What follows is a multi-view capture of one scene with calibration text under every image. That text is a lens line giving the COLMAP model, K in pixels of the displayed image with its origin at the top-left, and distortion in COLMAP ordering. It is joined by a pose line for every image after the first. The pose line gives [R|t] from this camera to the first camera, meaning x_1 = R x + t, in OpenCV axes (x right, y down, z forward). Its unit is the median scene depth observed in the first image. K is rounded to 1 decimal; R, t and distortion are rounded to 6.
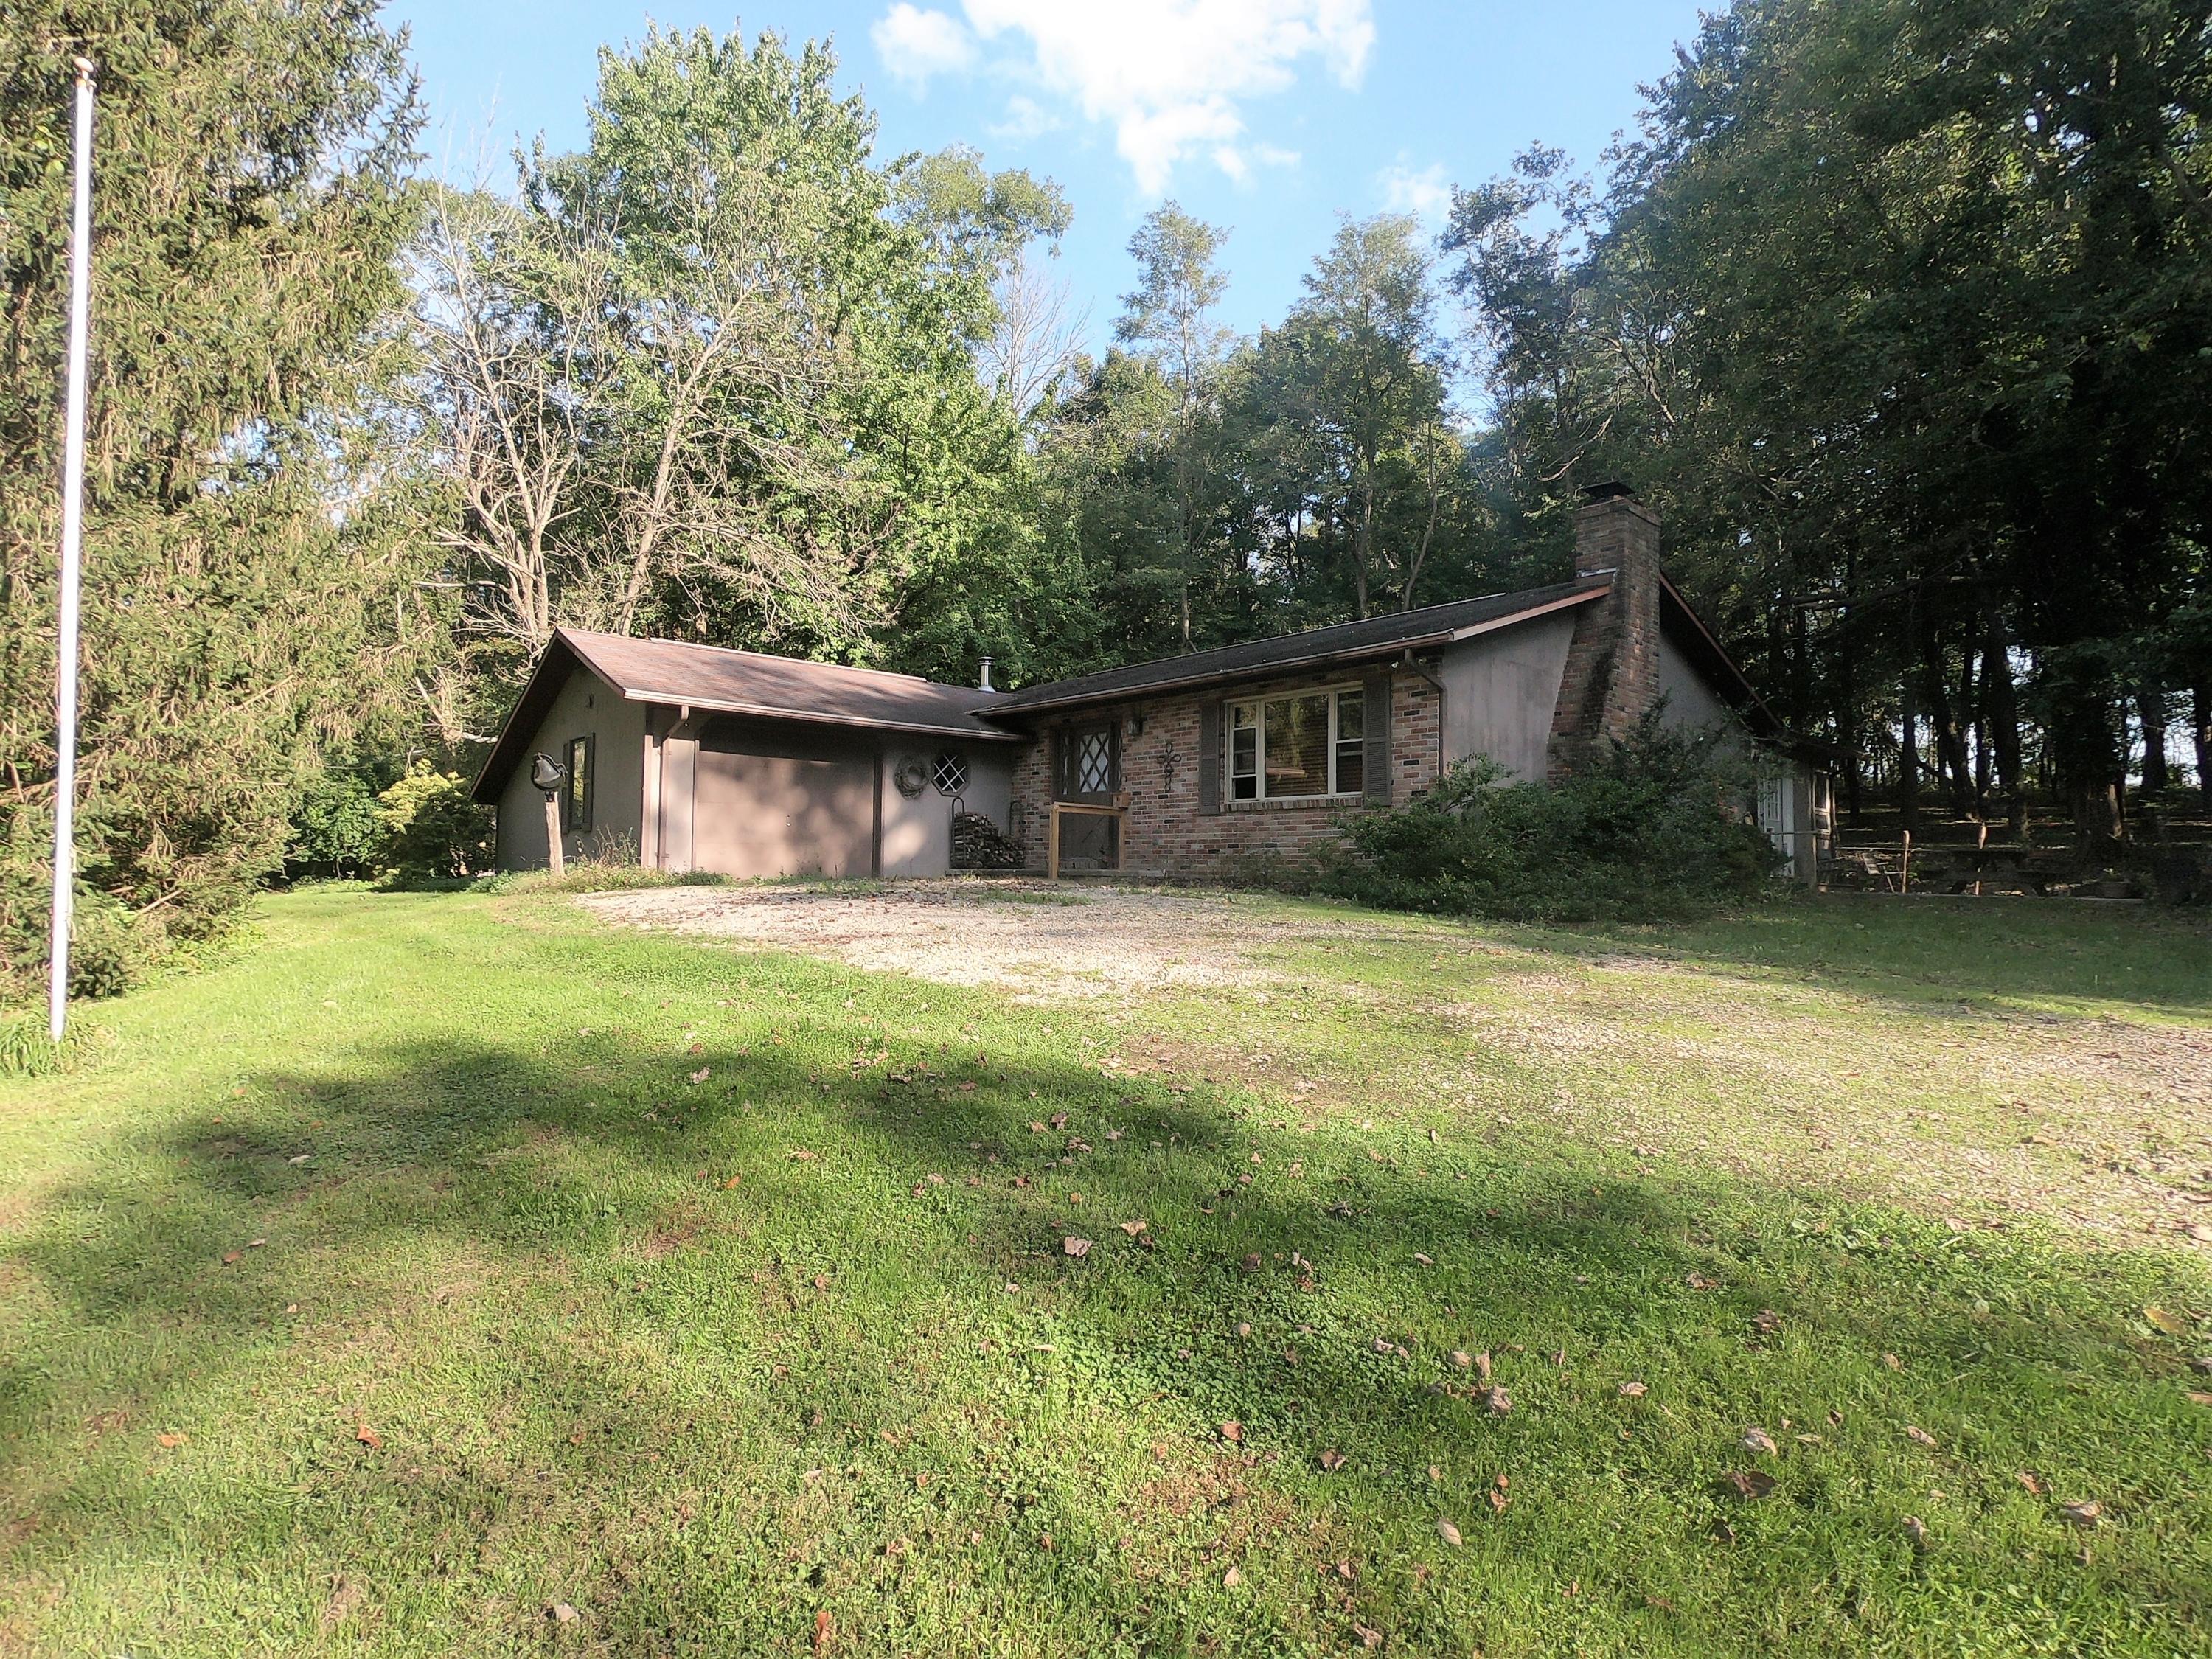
lens RADIAL K [[1114.9, 0, 1128.7], [0, 1114.9, 833.3], [0, 0, 1]] dist [-0.002839, 0.001031]
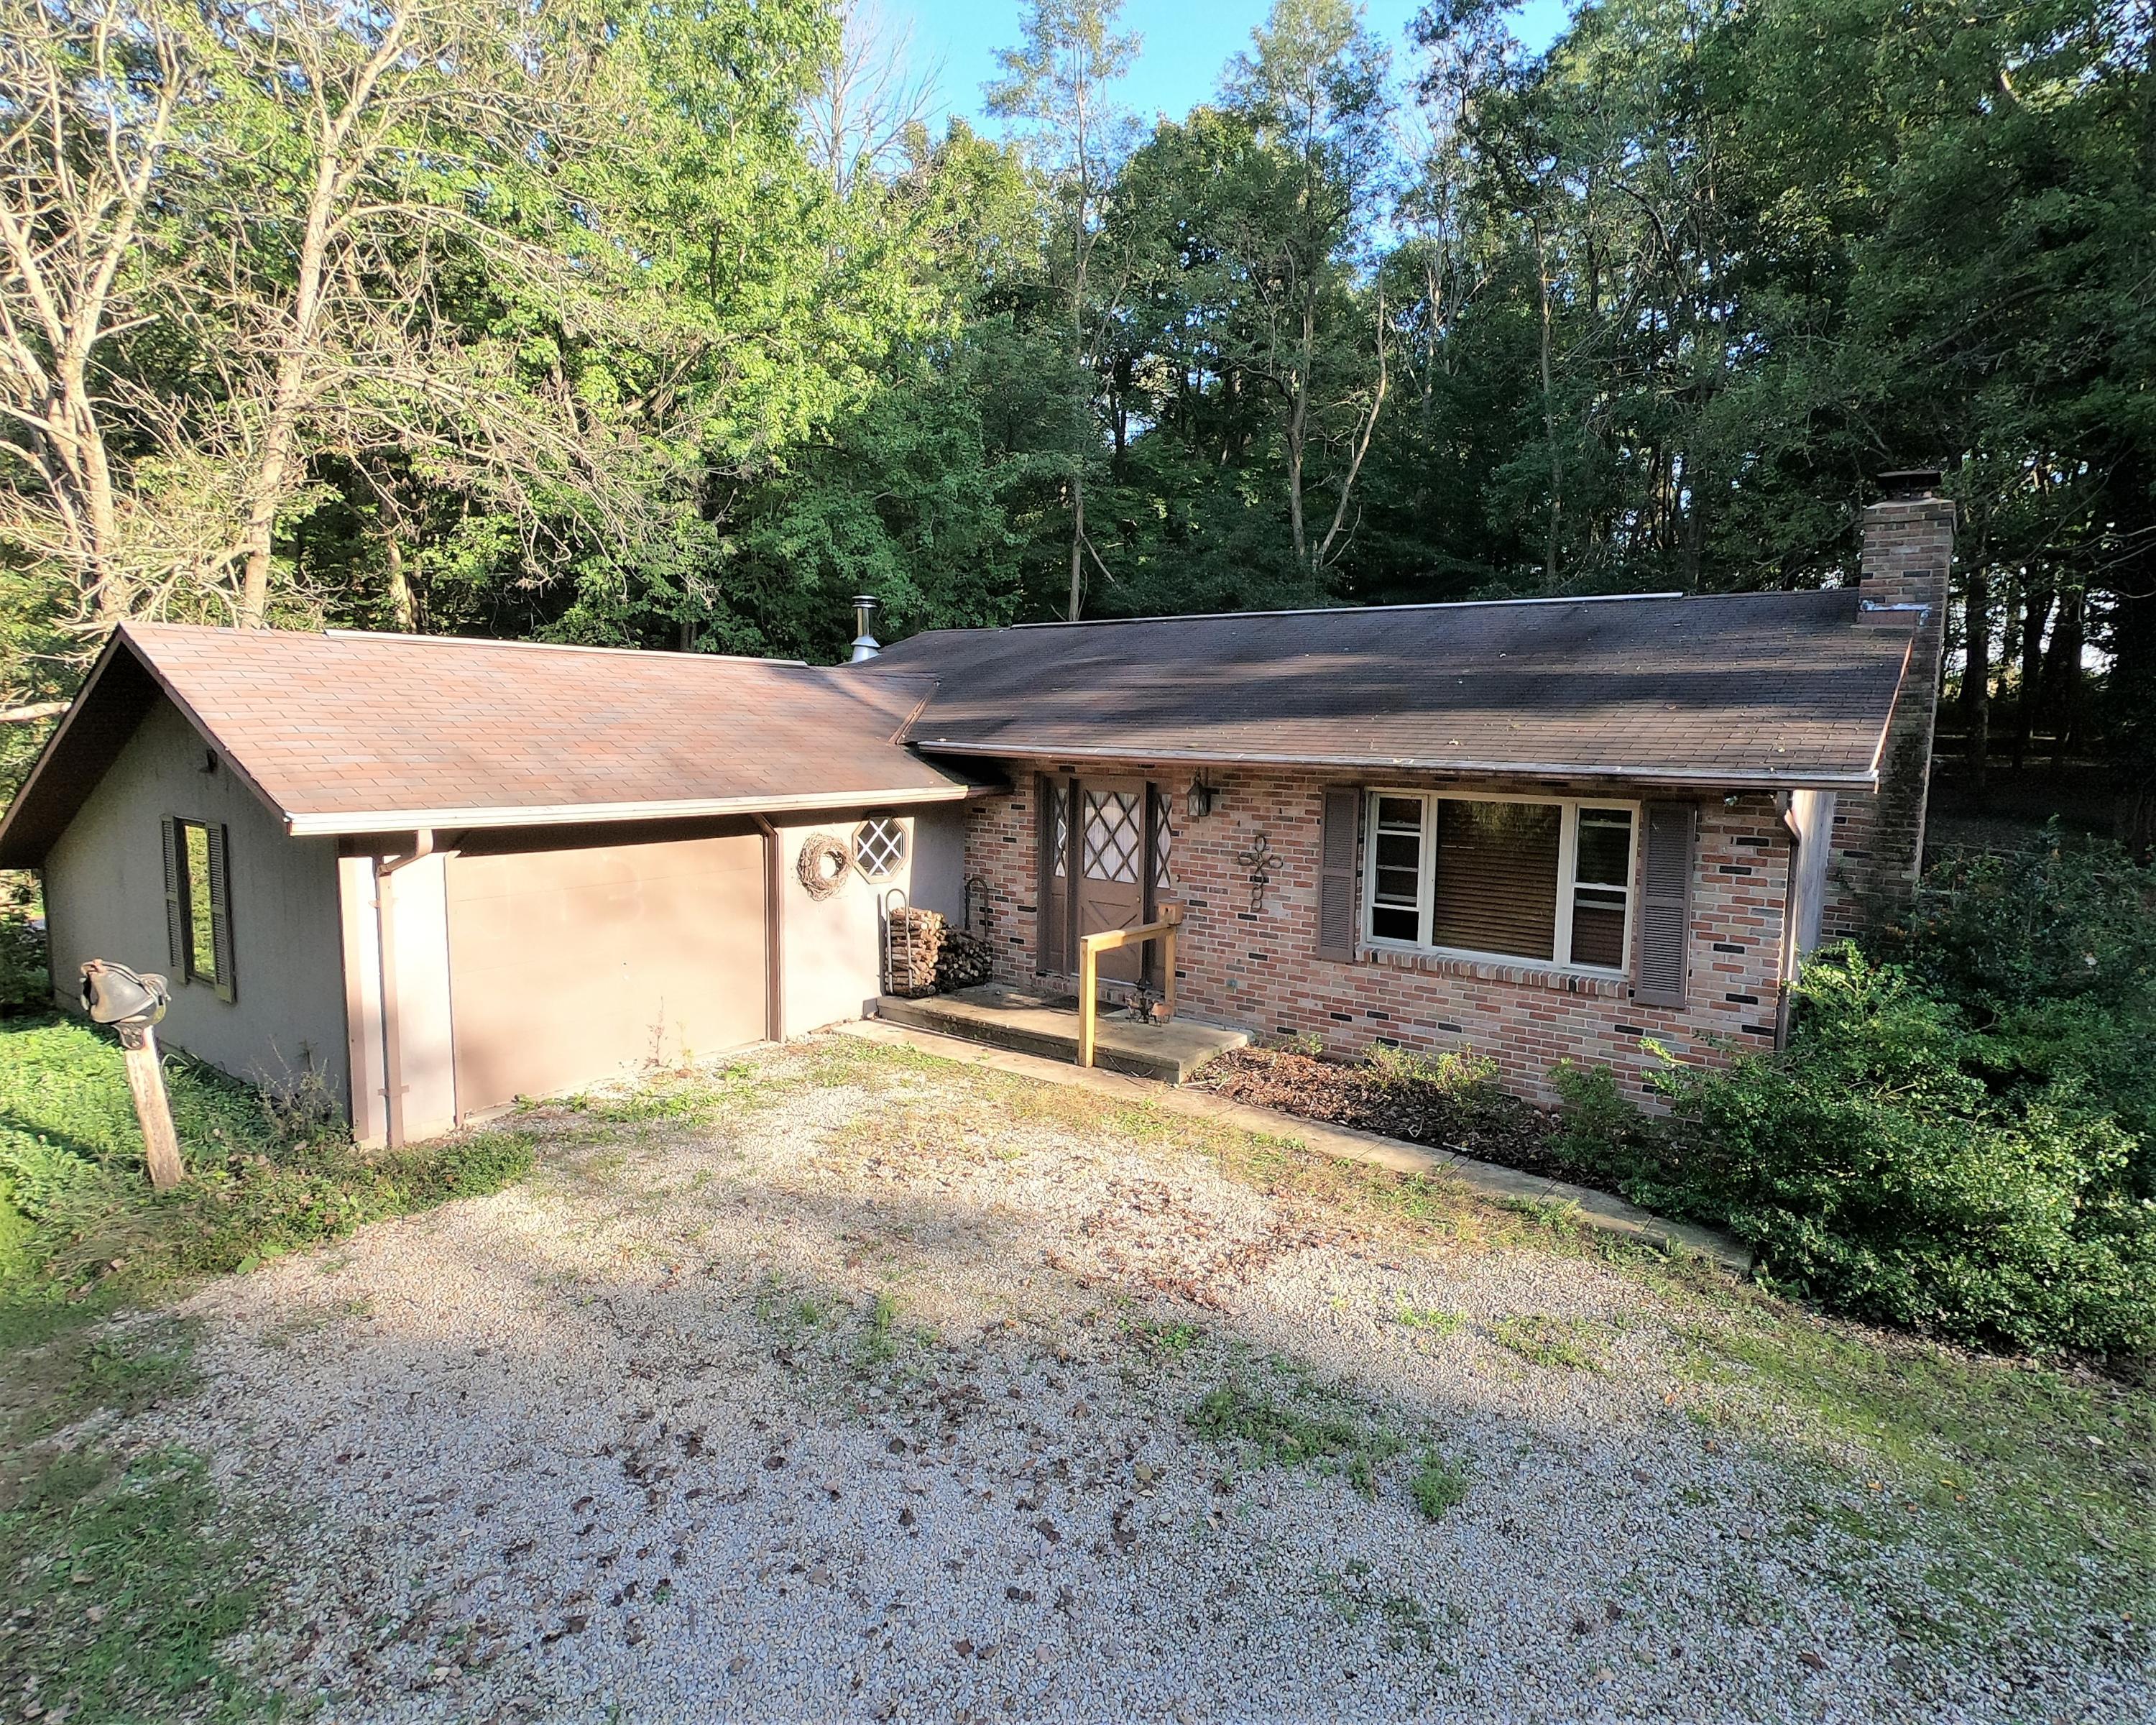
lens RADIAL K [[1179.0, 0, 1191.5], [0, 1179.0, 863.0], [0, 0, 1]] dist [-0.002245, 0.000643]
pose [[0.973682, -0.017204, 0.227263, -0.101799], [-0.016778, 0.989031, 0.146751, -0.106670], [-0.227294, -0.146701, 0.962713, 0.225968]]
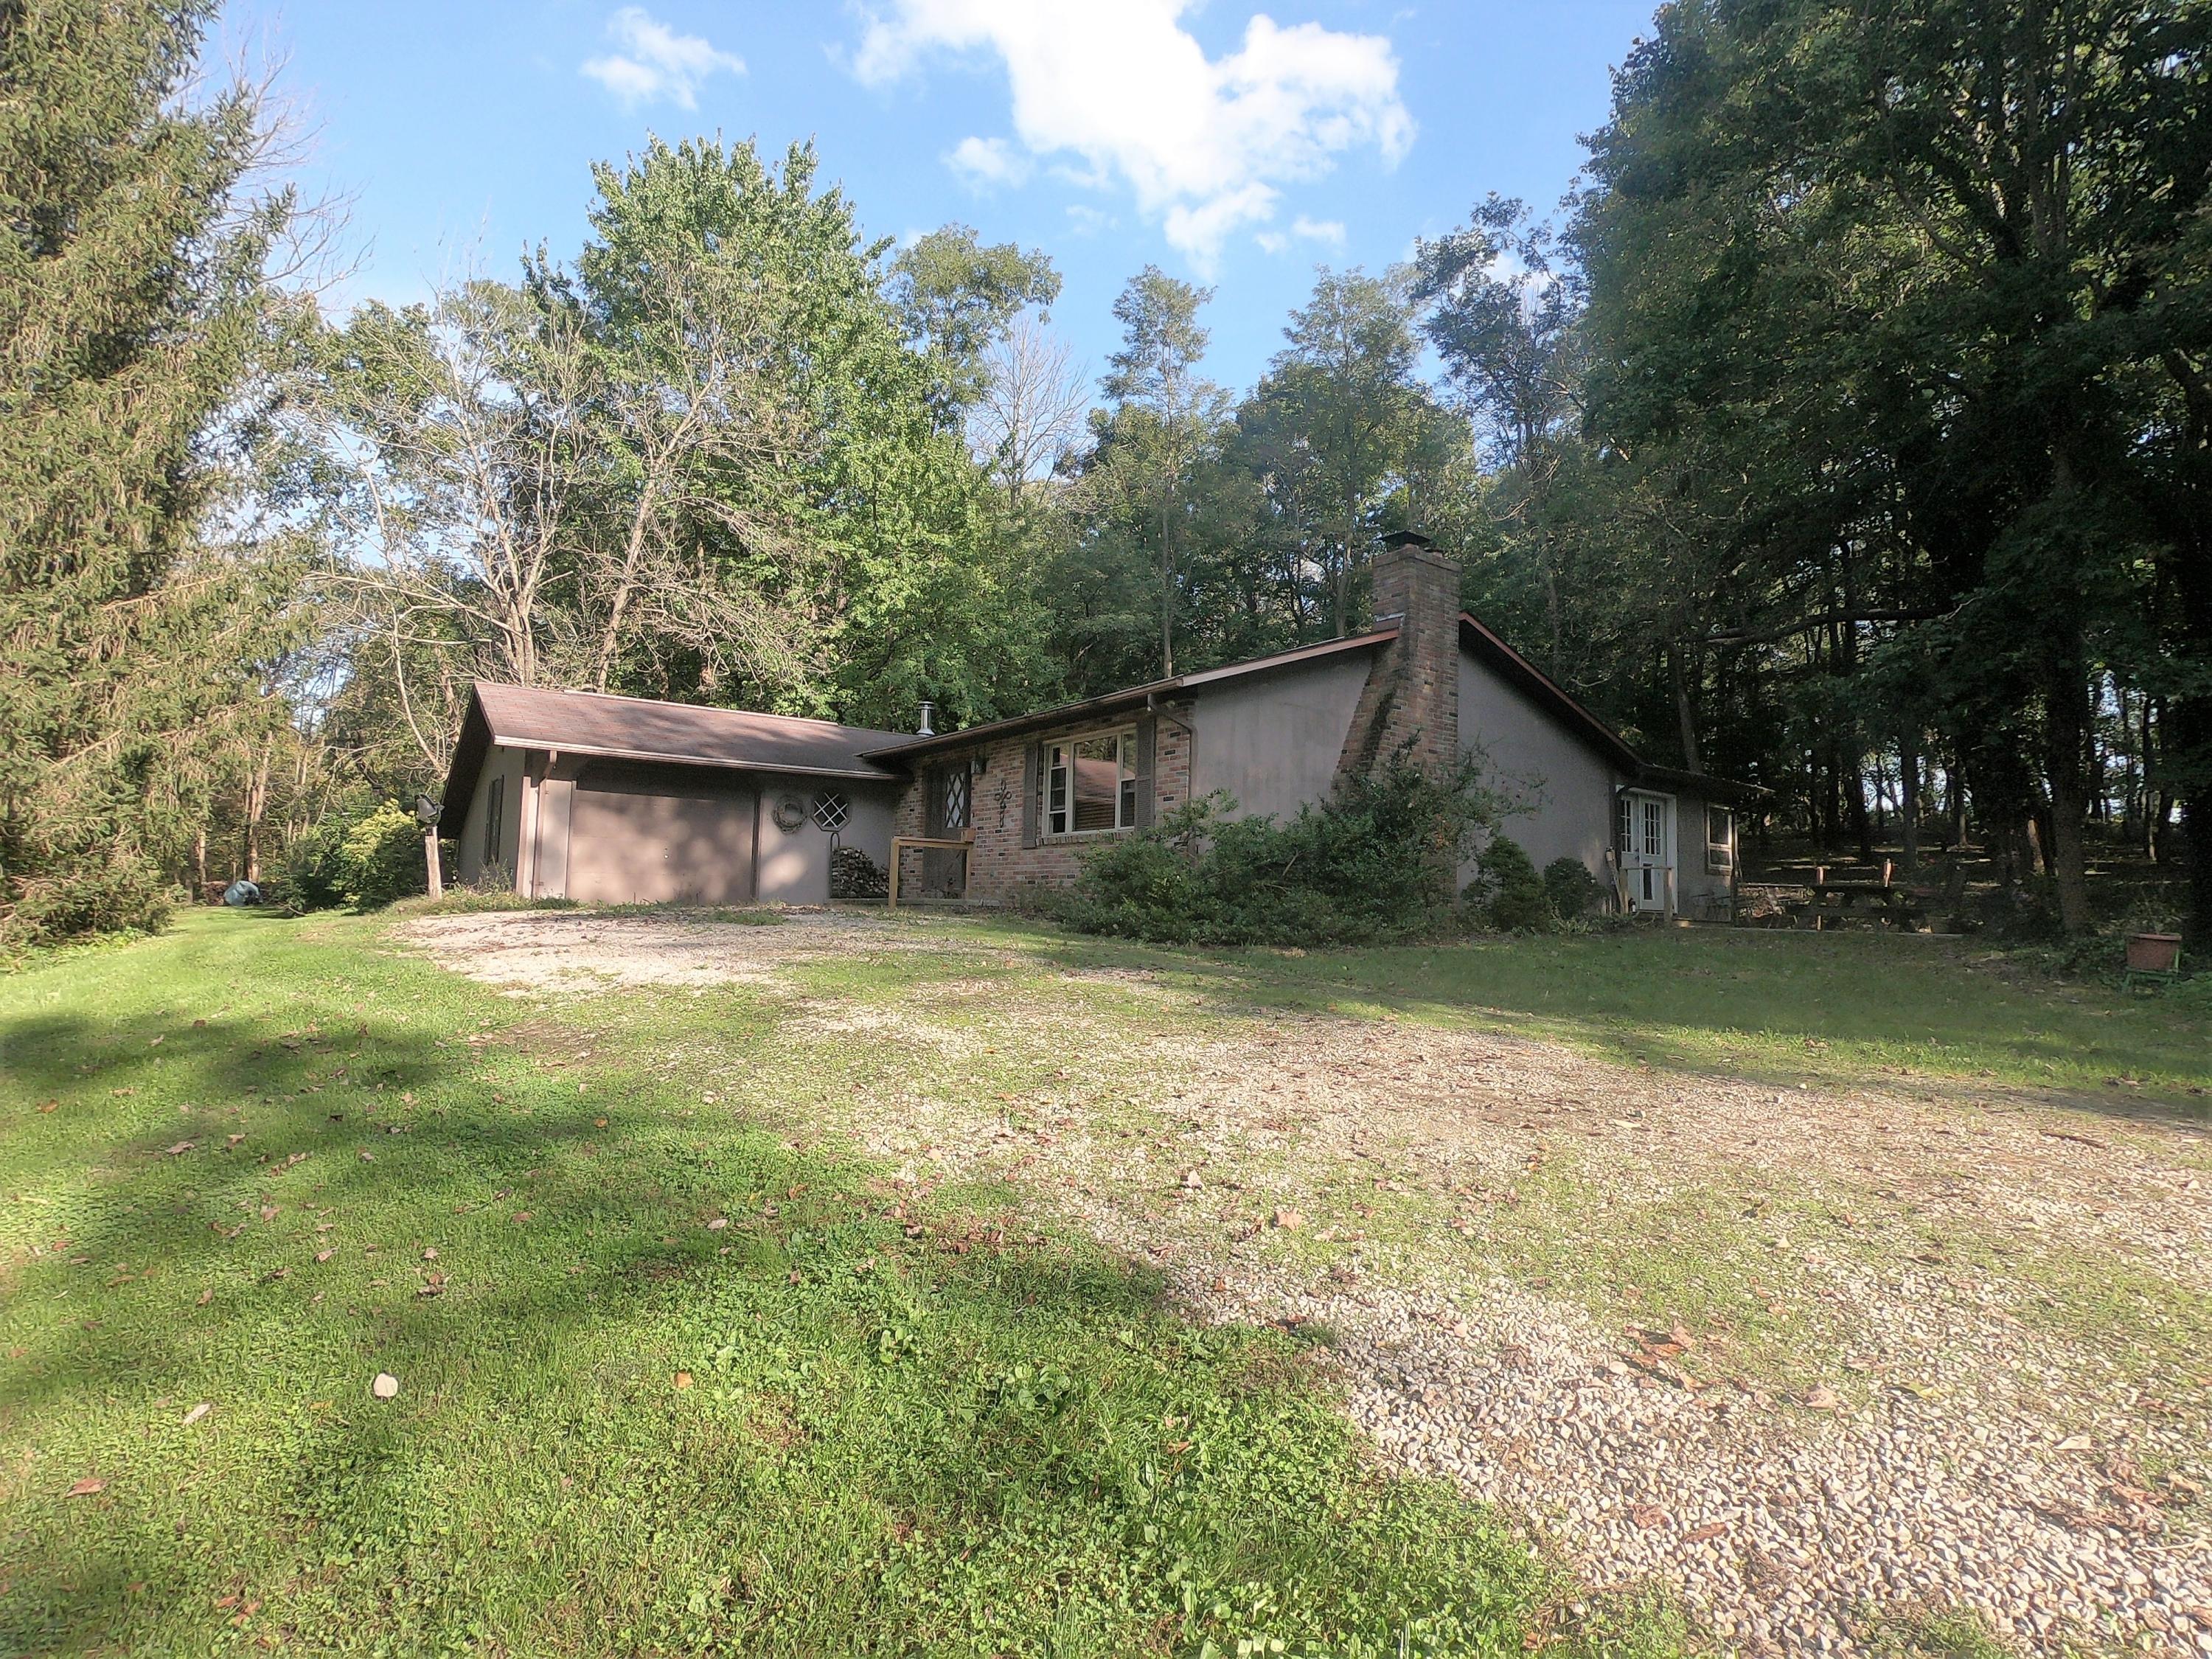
lens RADIAL K [[1114.9, 0, 1115.6], [0, 1114.9, 825.4], [0, 0, 1]] dist [-0.002839, 0.001031]
pose [[0.995076, -0.000417, -0.099115, 0.161510], [-0.003723, 0.999128, -0.041580, 0.003624], [0.099046, 0.041744, 0.994207, -0.035459]]
